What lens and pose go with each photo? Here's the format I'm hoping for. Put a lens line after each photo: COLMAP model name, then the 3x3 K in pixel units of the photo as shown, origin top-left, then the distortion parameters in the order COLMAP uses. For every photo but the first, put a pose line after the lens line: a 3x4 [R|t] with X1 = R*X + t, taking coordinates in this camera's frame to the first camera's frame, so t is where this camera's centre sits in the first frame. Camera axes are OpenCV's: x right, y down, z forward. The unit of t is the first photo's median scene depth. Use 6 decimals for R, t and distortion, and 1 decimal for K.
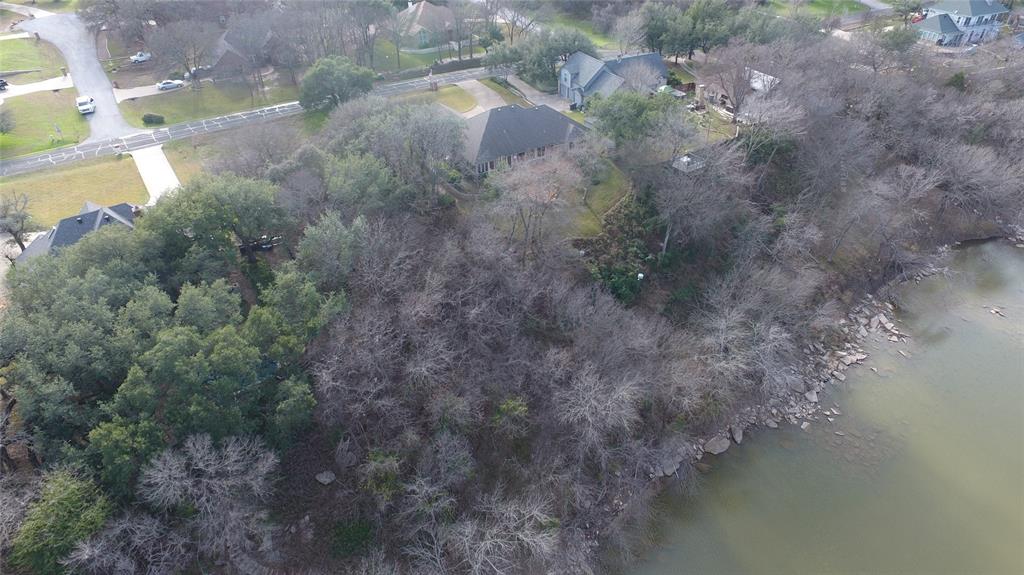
lens RADIAL K [[593.1, 0, 518.0], [0, 593.1, 284.5], [0, 0, 1]] dist [-0.010248, 0.012014]
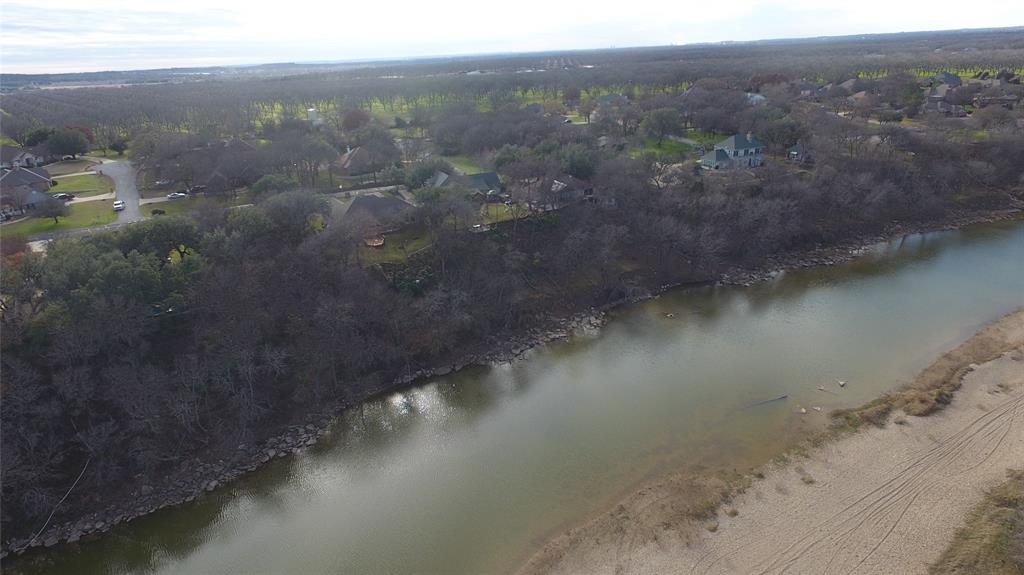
lens RADIAL K [[593.1, 0, 518.0], [0, 593.1, 284.5], [0, 0, 1]] dist [-0.010248, 0.012014]
pose [[0.998639, -0.006273, -0.051777, 0.401789], [-0.007258, 0.966365, -0.257073, 0.291938], [0.051648, 0.257099, 0.965004, -0.401107]]
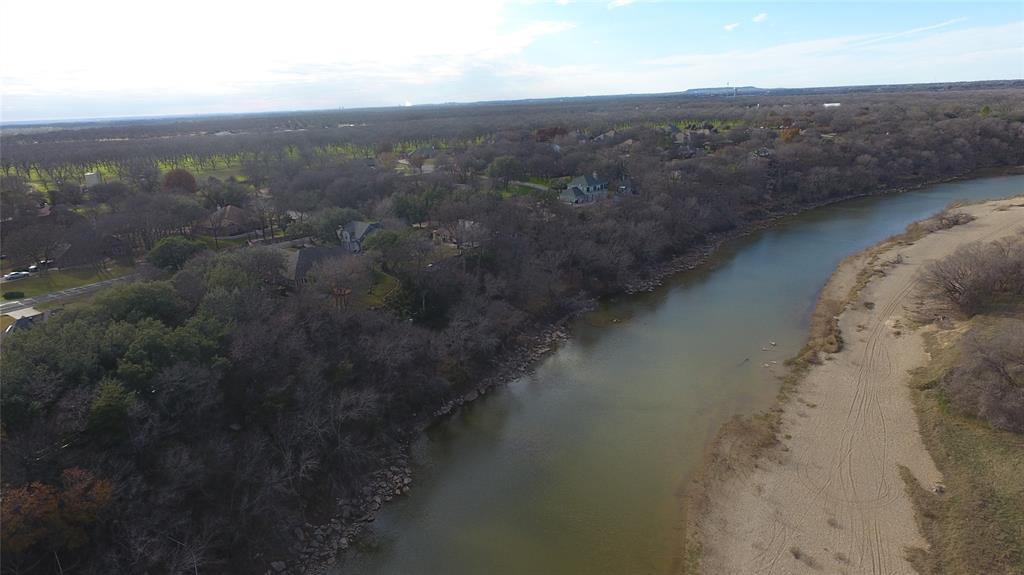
lens RADIAL K [[589.8, 0, 516.6], [0, 589.8, 289.9], [0, 0, 1]] dist [0.002867, 0.003165]
pose [[0.927628, -0.132540, 0.349199, -0.061047], [0.240653, 0.927085, -0.287401, 0.321470], [-0.285645, 0.350637, 0.891886, -0.423812]]
